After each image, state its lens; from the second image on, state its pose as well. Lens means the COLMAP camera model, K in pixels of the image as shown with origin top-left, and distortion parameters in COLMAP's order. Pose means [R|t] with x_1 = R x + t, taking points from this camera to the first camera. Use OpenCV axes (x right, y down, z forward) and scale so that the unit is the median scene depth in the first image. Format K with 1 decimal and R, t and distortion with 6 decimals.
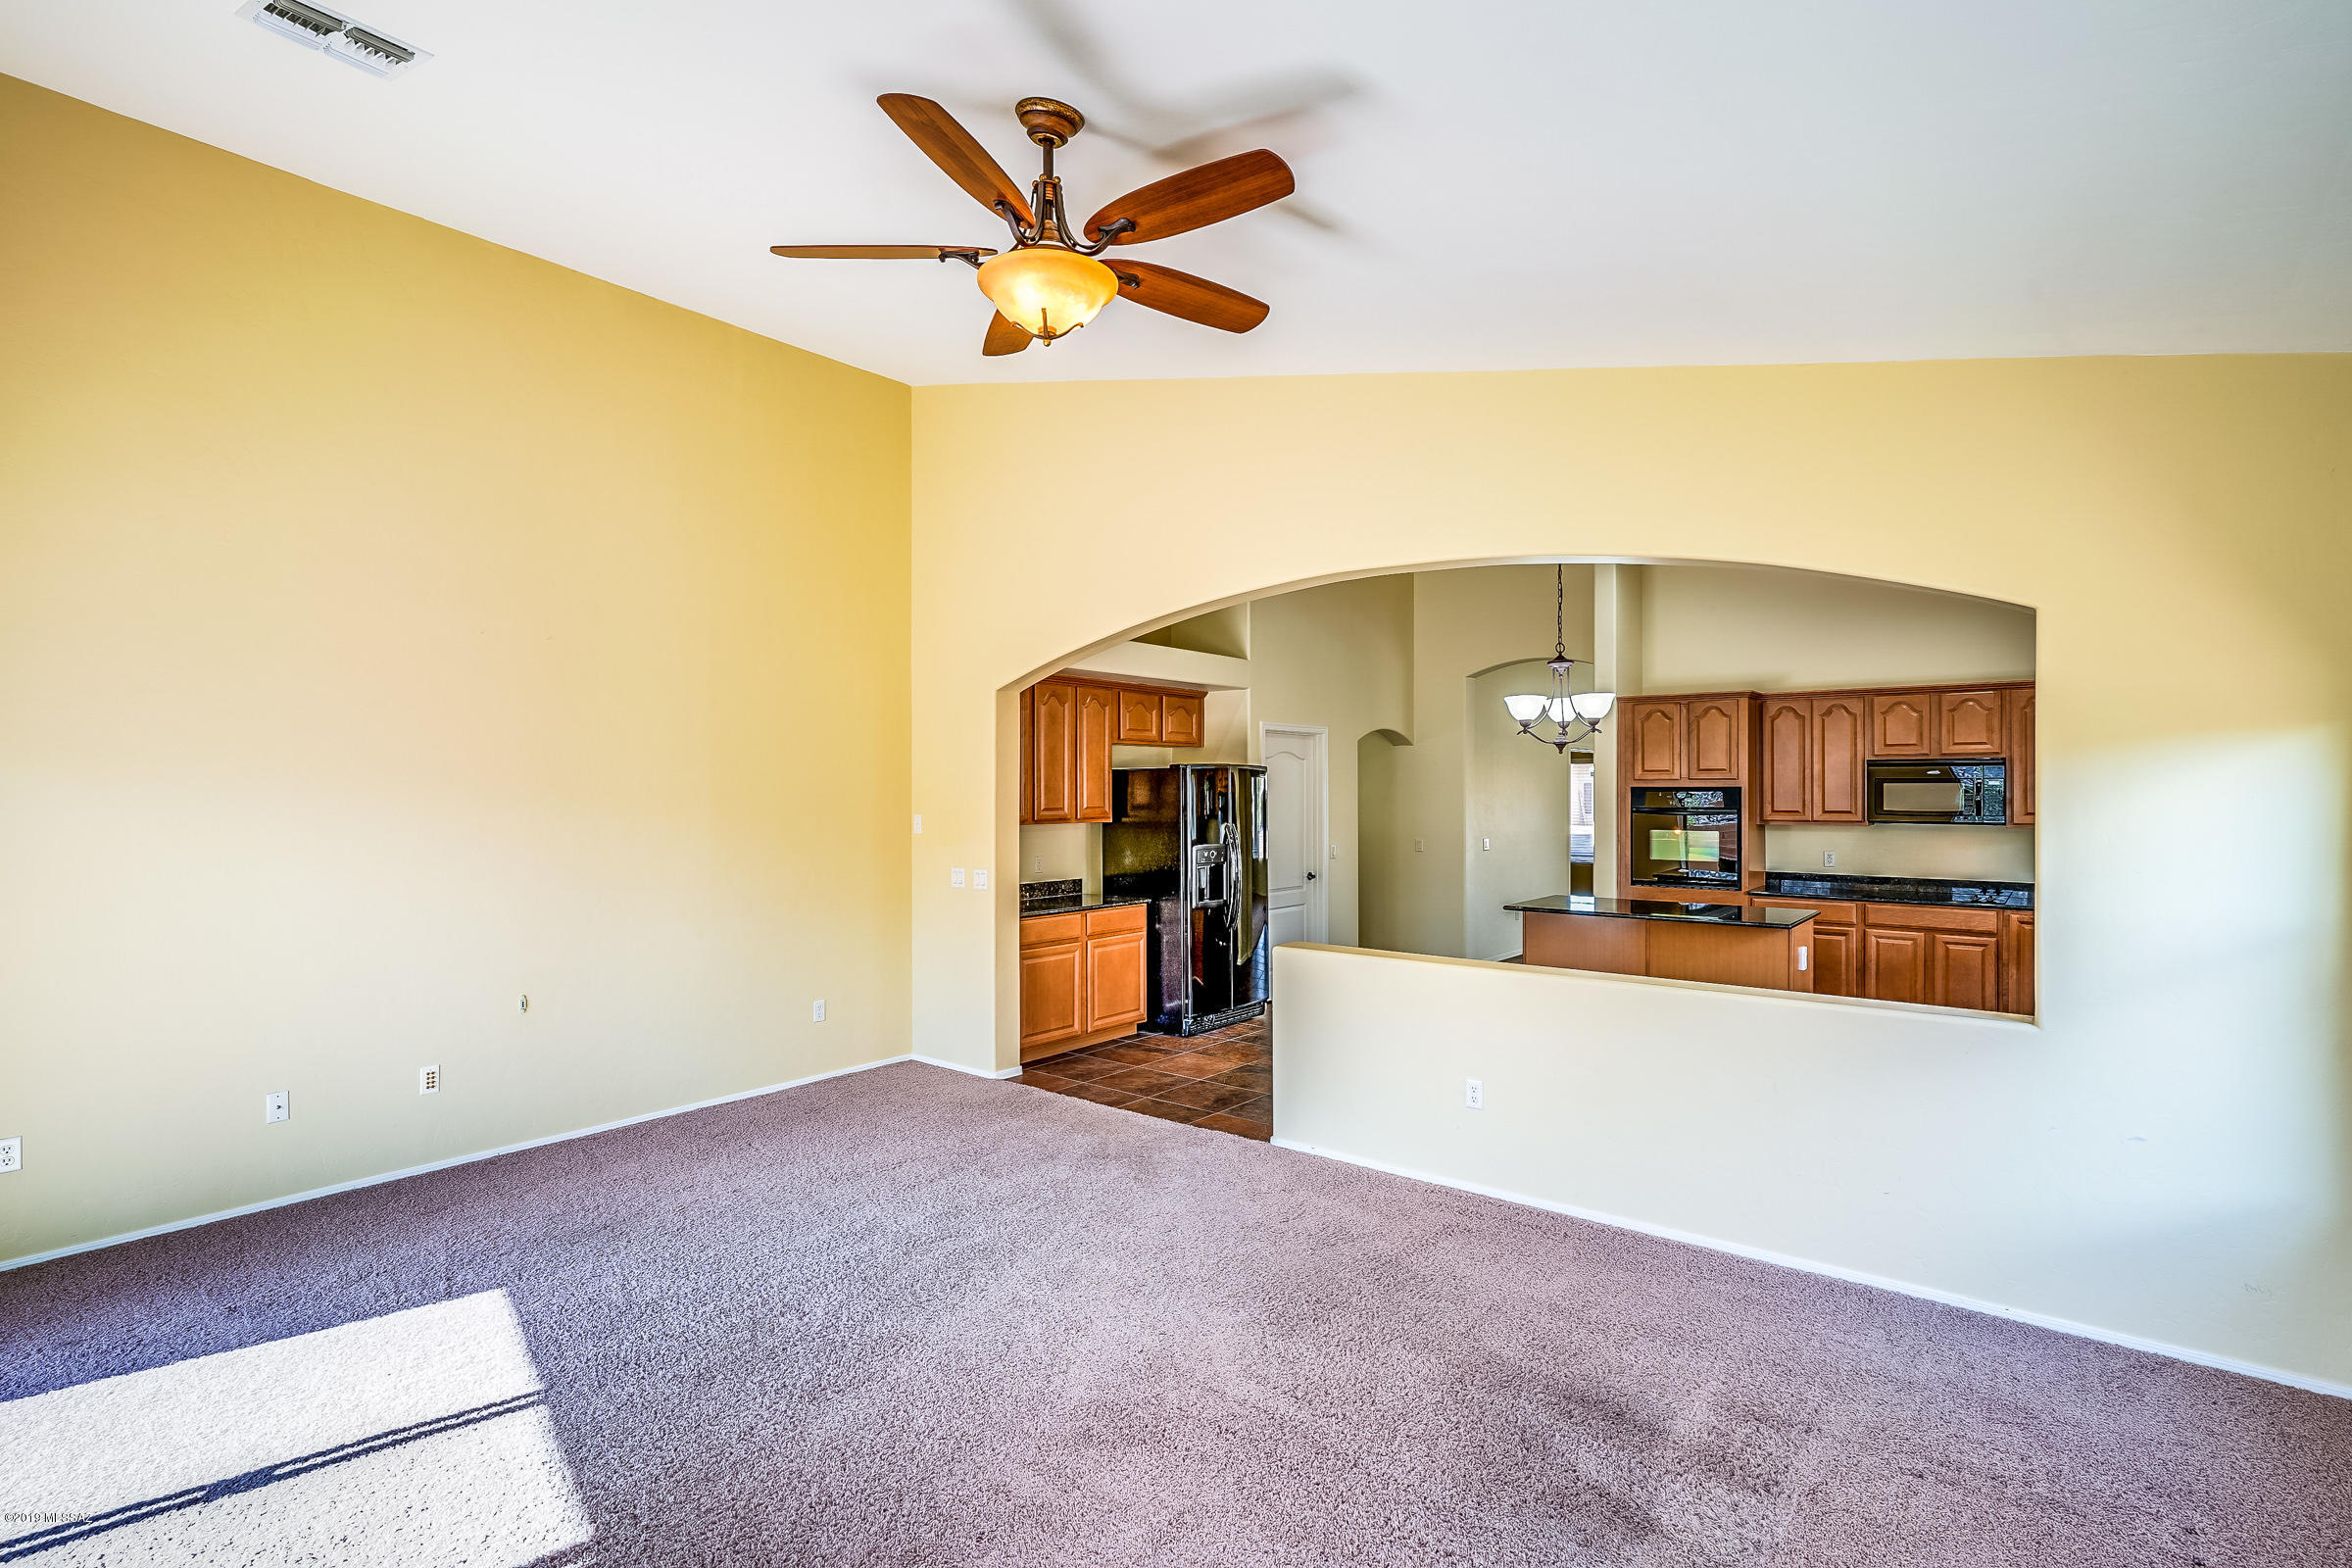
lens RADIAL K [[1136.2, 0, 1174.0], [0, 1136.2, 787.7], [0, 0, 1]] dist [-0.006237, 0.002669]
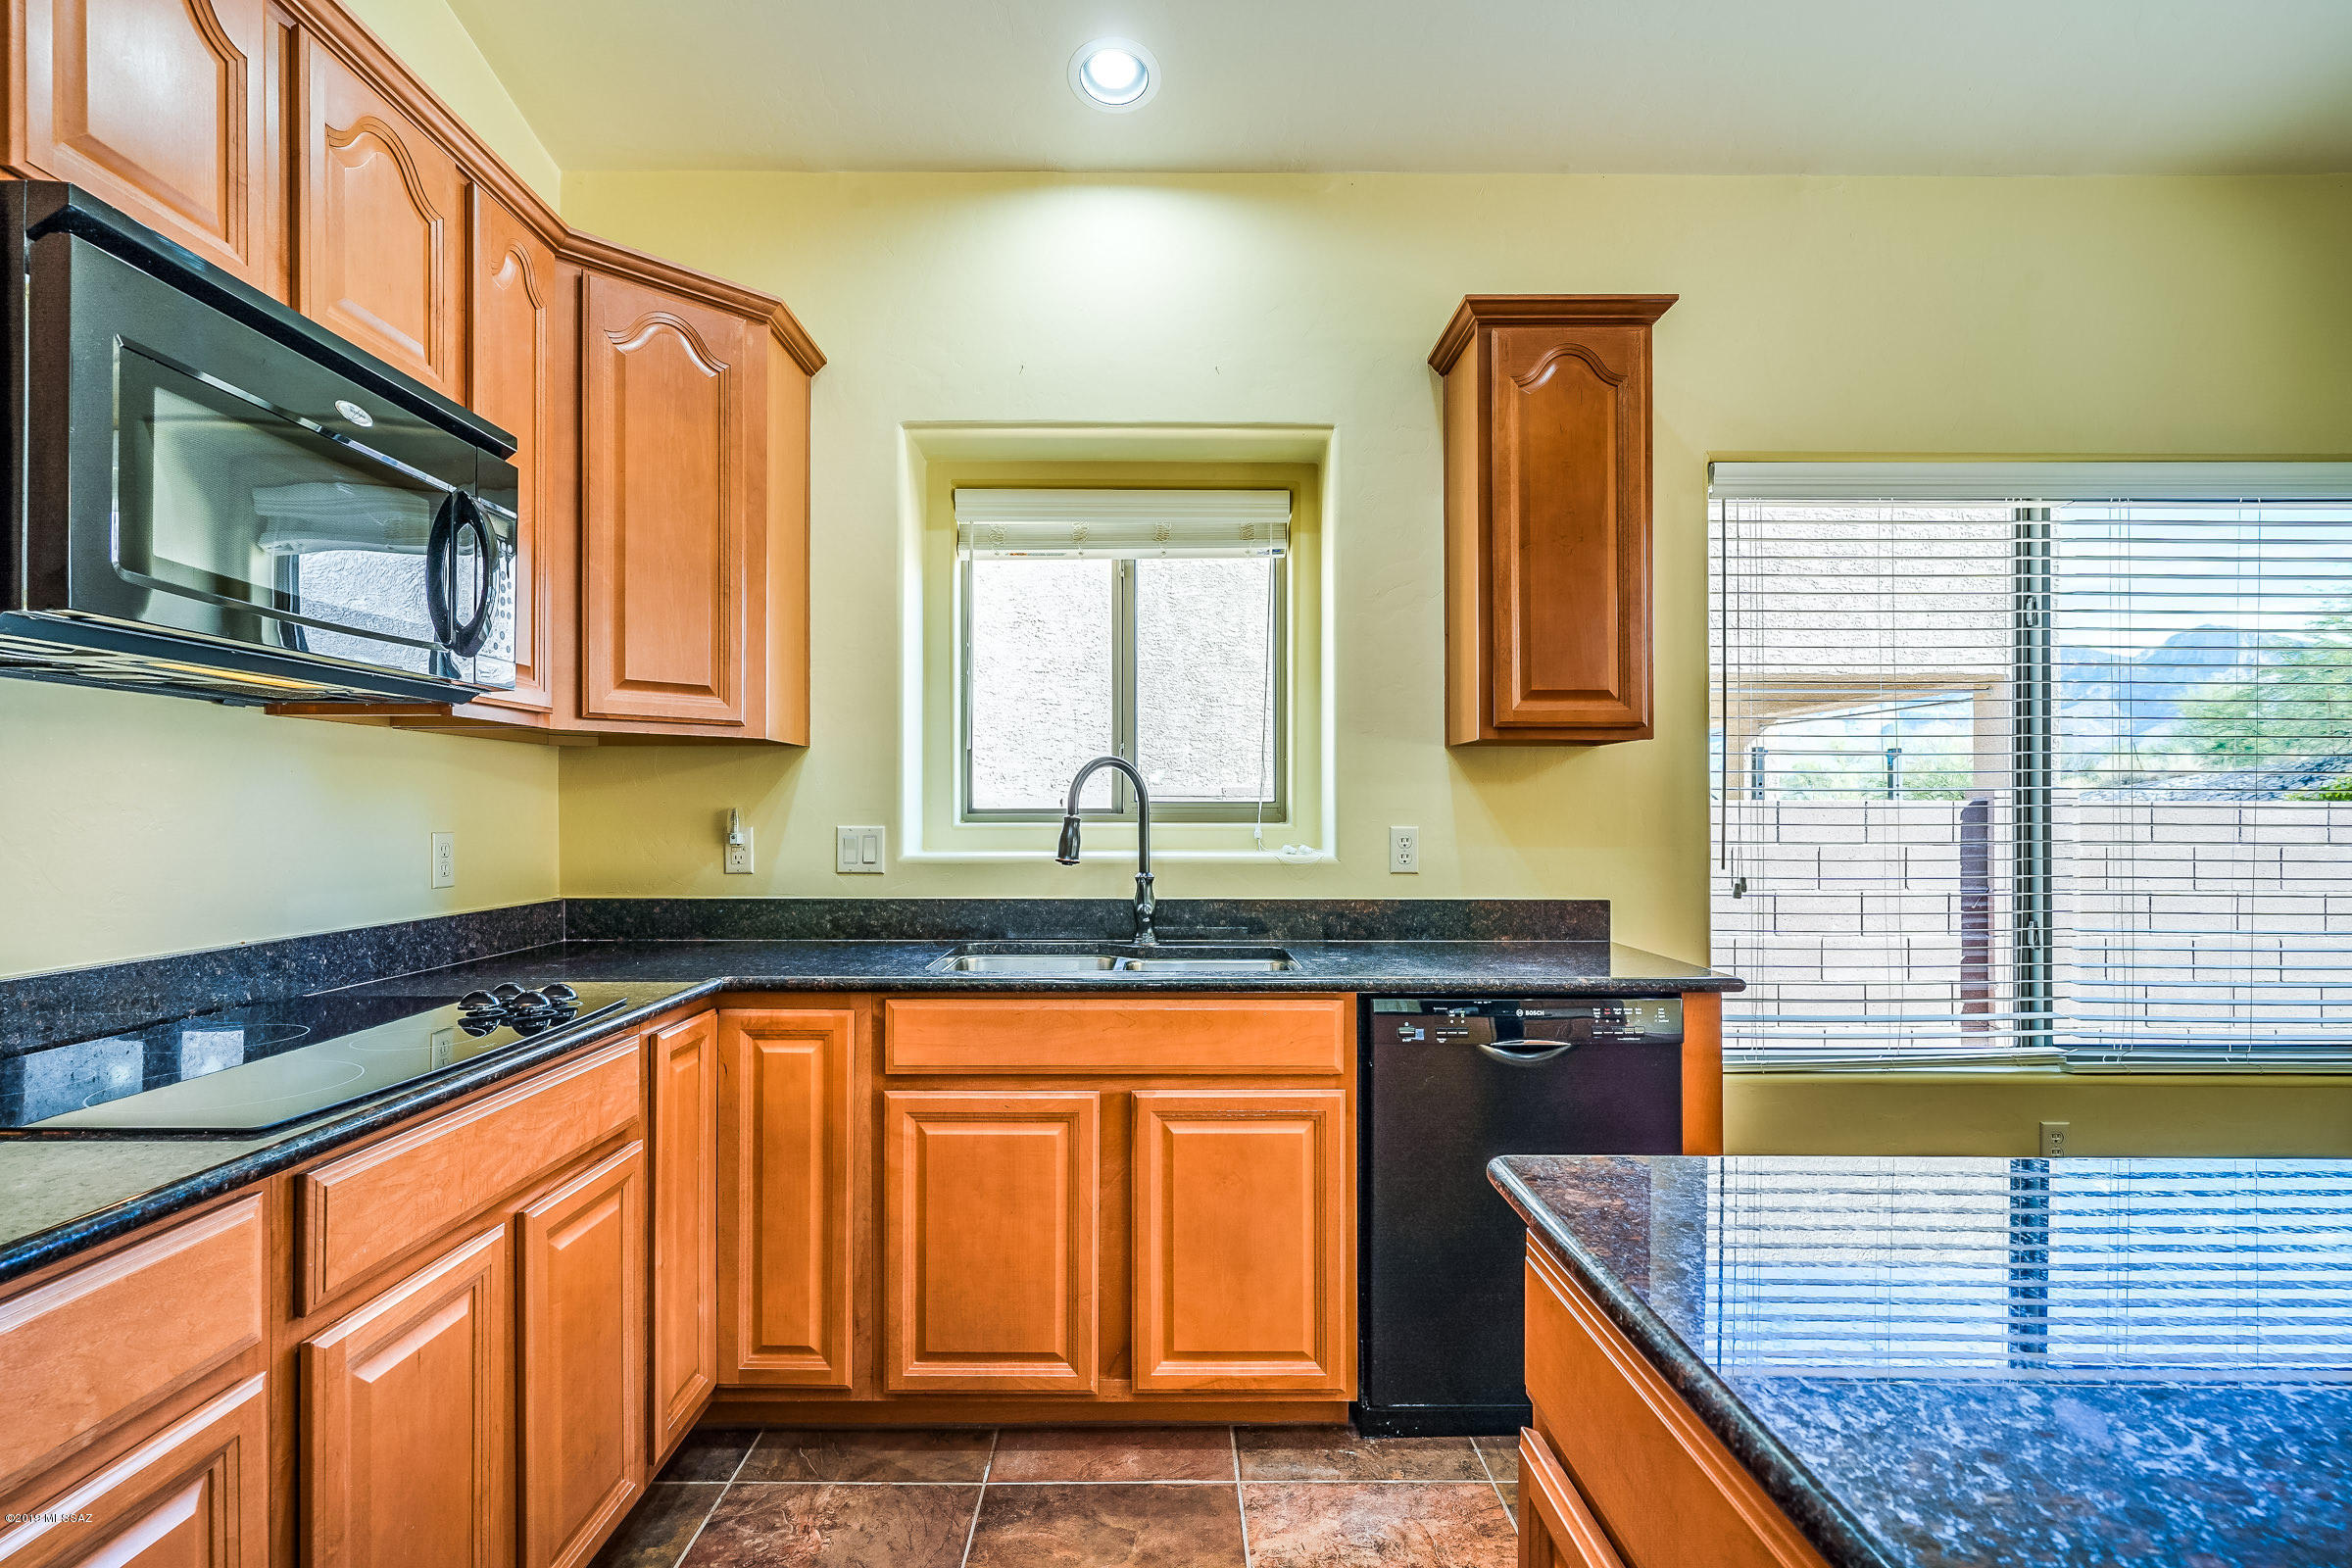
lens RADIAL K [[1136.2, 0, 1177.5], [0, 1136.2, 809.0], [0, 0, 1]] dist [-0.006237, 0.002669]
pose [[-0.627963, -0.004249, 0.778232, 0.409081], [-0.003252, 0.999991, 0.002835, 0.052020], [-0.778237, -0.000751, -0.627971, 0.967009]]
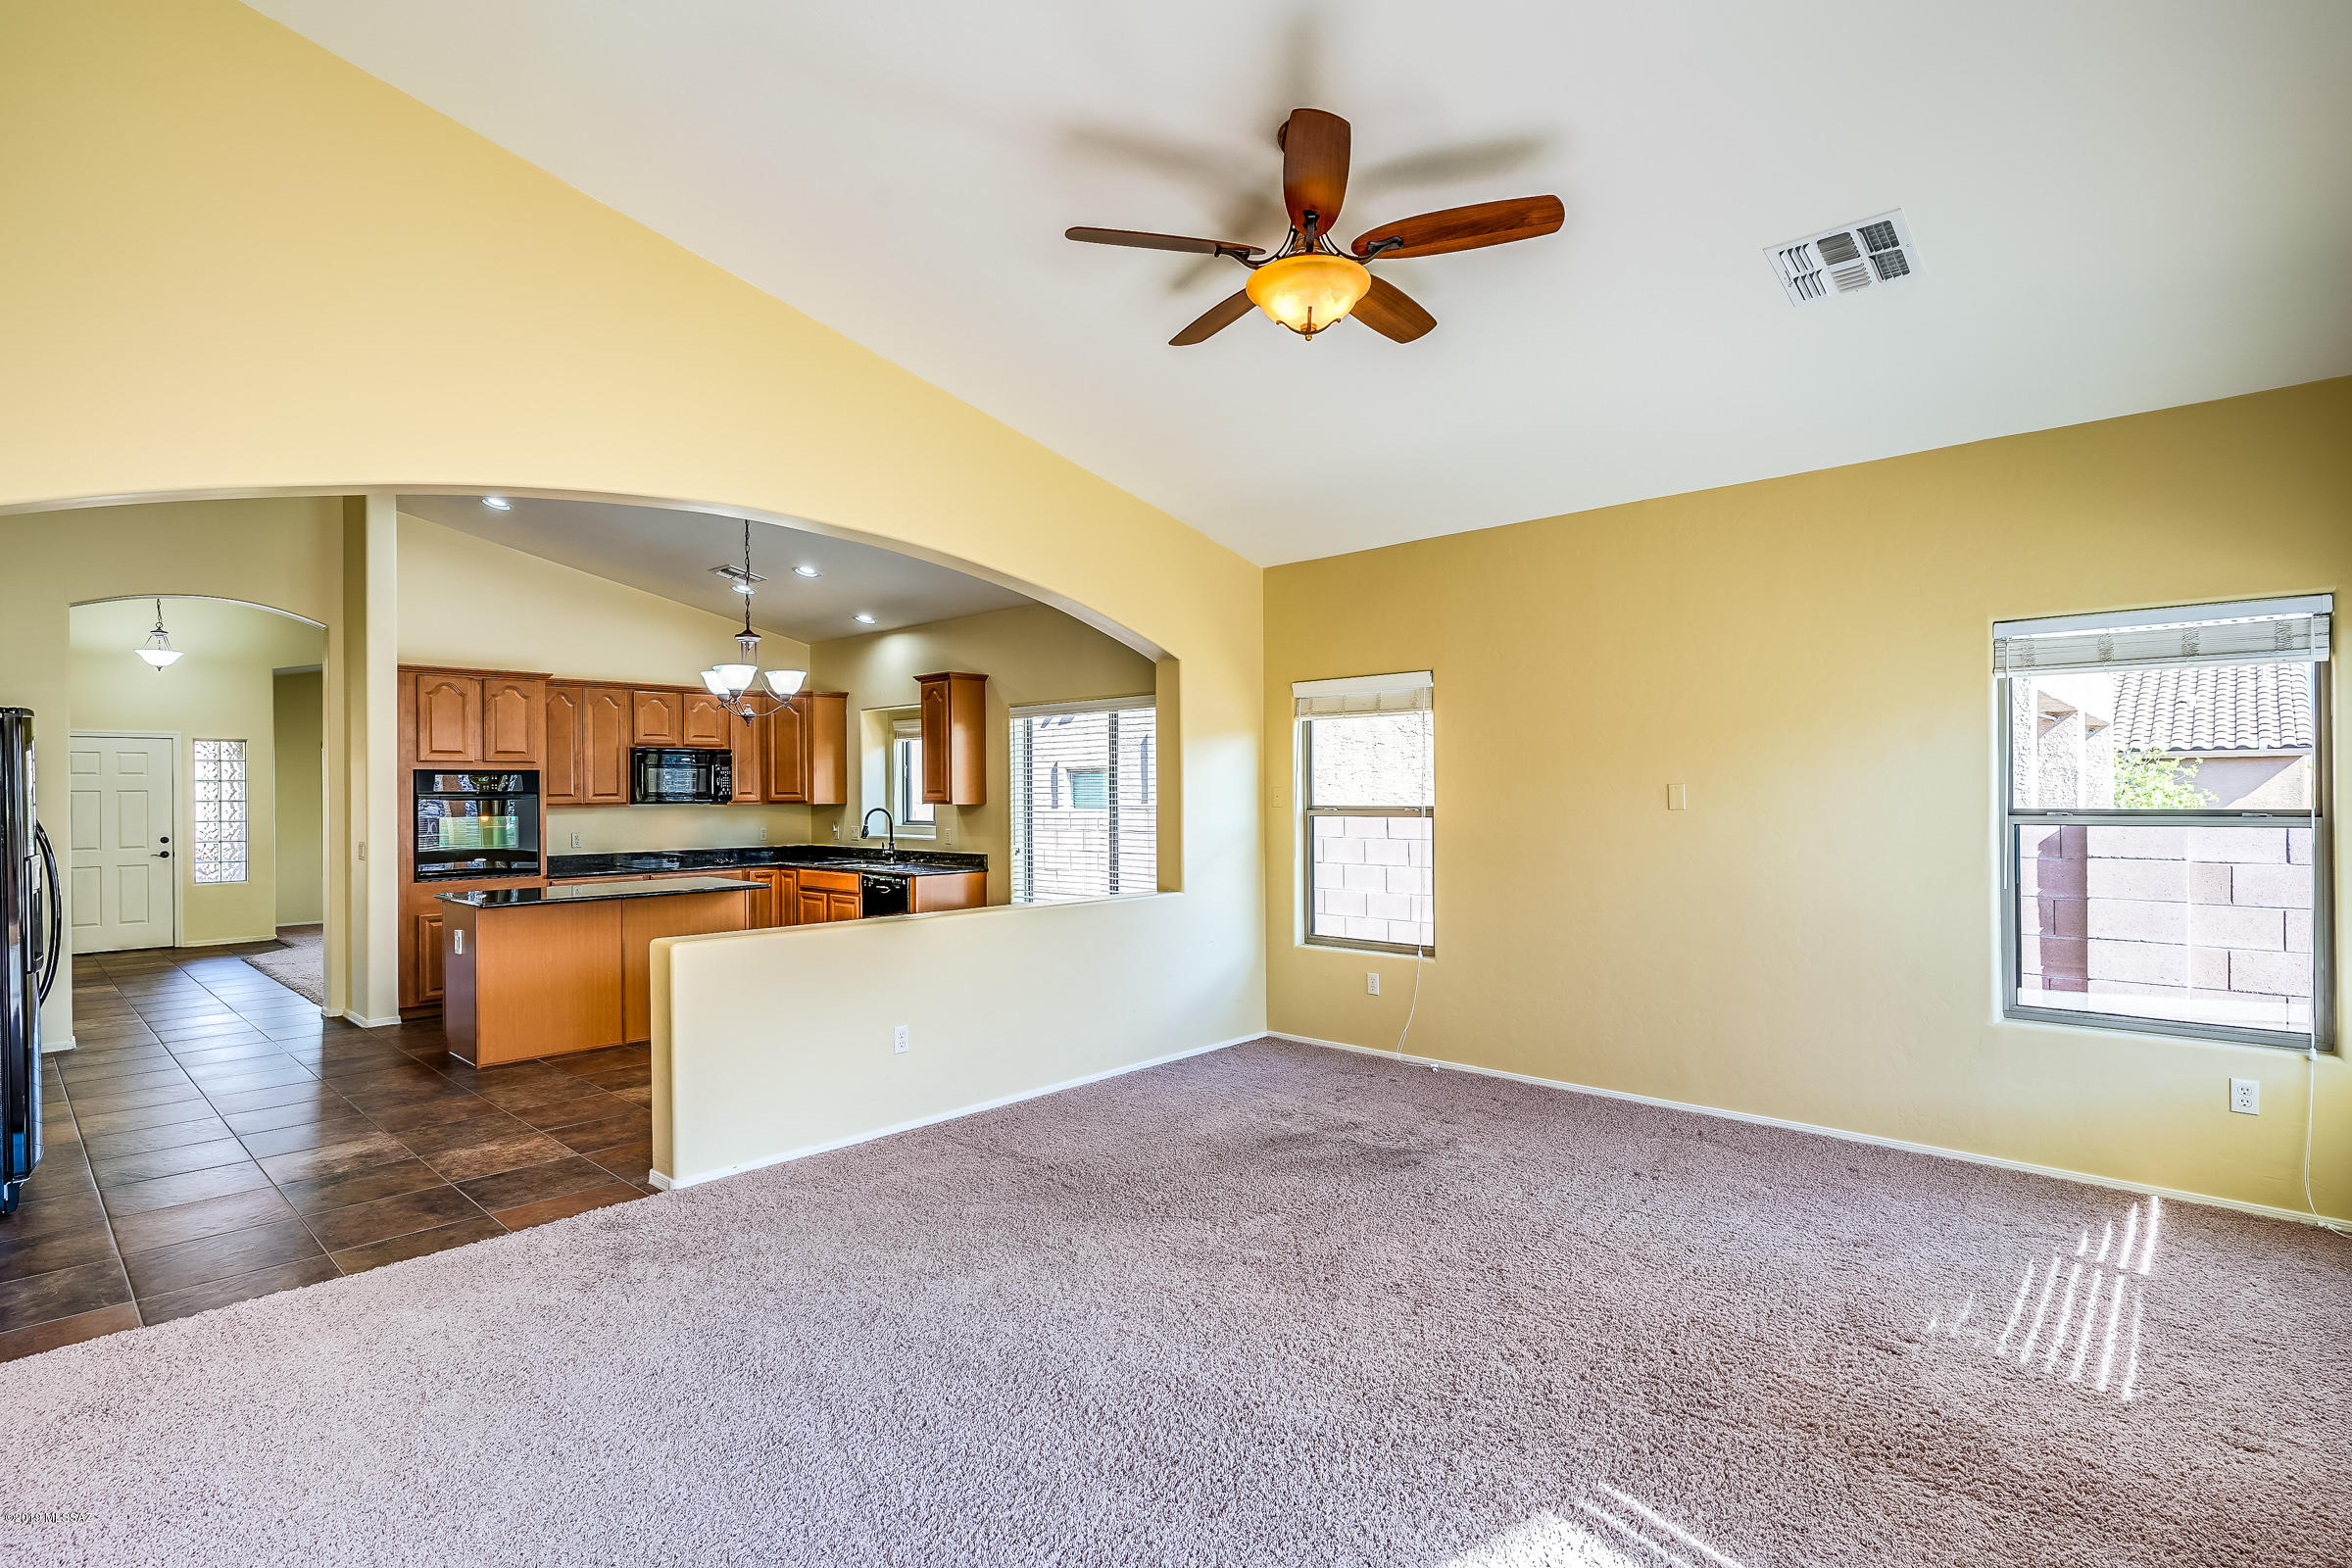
lens RADIAL K [[1136.2, 0, 1161.8], [0, 1136.2, 793.9], [0, 0, 1]] dist [-0.006237, 0.002669]
pose [[0.092775, -0.005292, 0.995673, -0.445681], [0.009108, 0.999949, 0.004466, 0.020731], [-0.995645, 0.008654, 0.092819, 0.376112]]
